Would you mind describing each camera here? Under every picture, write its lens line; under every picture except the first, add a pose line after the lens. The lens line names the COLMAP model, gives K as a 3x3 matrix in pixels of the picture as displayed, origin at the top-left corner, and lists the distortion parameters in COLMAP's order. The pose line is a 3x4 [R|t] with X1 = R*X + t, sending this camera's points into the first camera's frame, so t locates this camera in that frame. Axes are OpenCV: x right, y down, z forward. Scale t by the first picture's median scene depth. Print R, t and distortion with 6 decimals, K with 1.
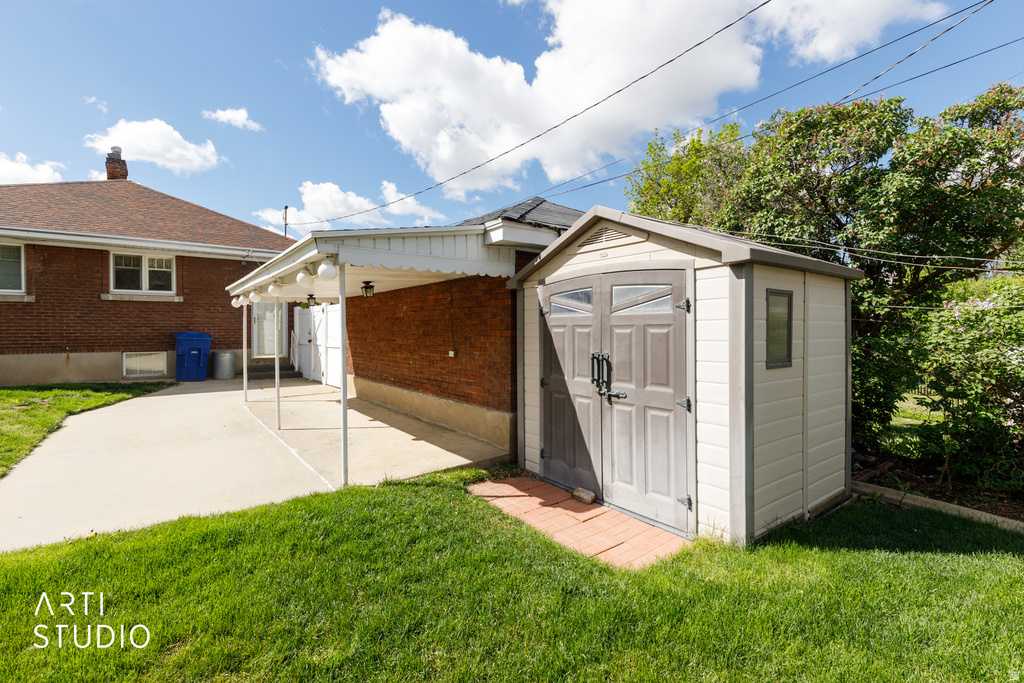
lens RADIAL K [[468.0, 0, 514.8], [0, 468.0, 332.3], [0, 0, 1]] dist [0.004981, -0.000093]
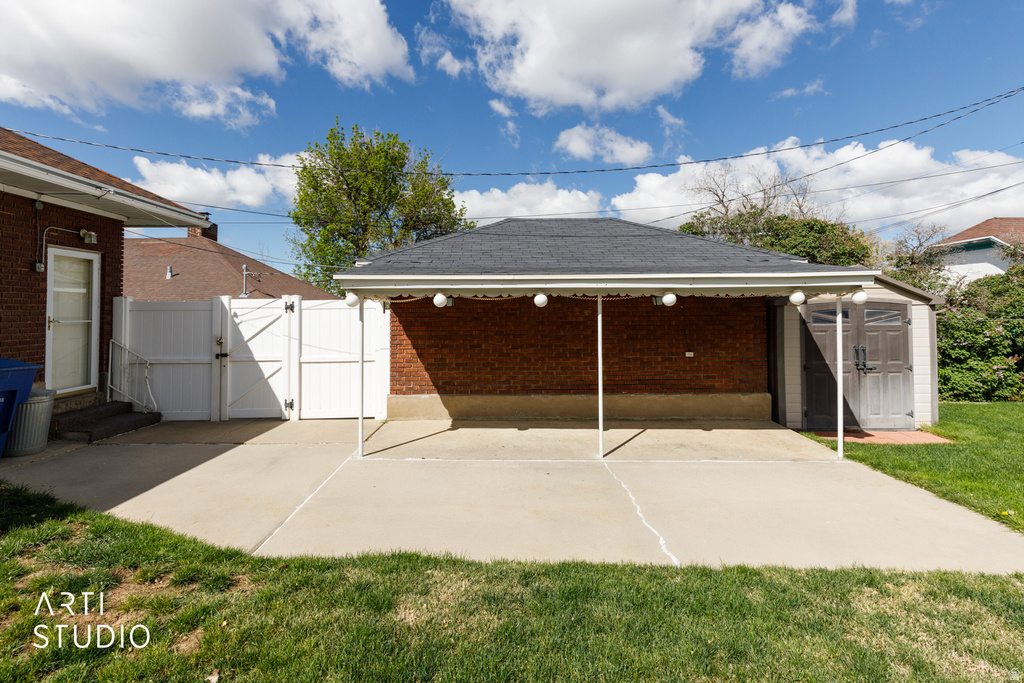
lens RADIAL K [[472.1, 0, 504.5], [0, 472.1, 301.7], [0, 0, 1]] dist [0.002704, 0.000000]
pose [[0.603753, 0.020382, 0.796911, -1.800548], [0.010793, 0.999372, -0.033737, -0.068710], [-0.797098, 0.028970, 0.603154, 0.847927]]
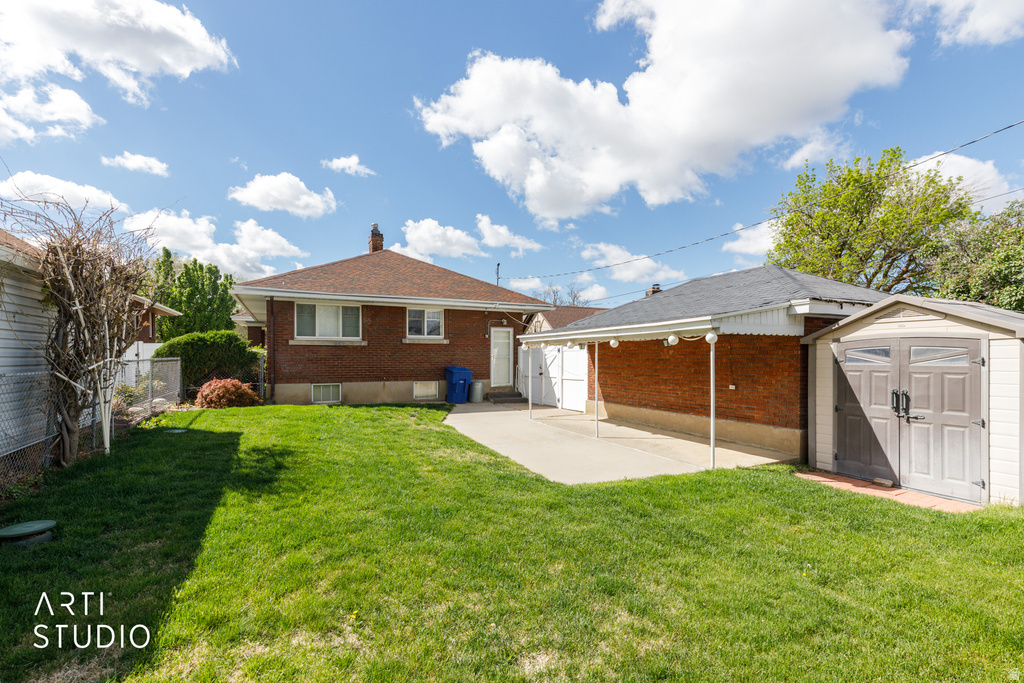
lens RADIAL K [[470.0, 0, 510.9], [0, 470.0, 360.8], [0, 0, 1]] dist [-0.000155, -0.000583]
pose [[0.977829, 0.004154, -0.209363, -0.638497], [-0.004721, 0.999986, -0.002207, -0.035595], [0.209351, 0.003147, 0.977836, -0.668165]]
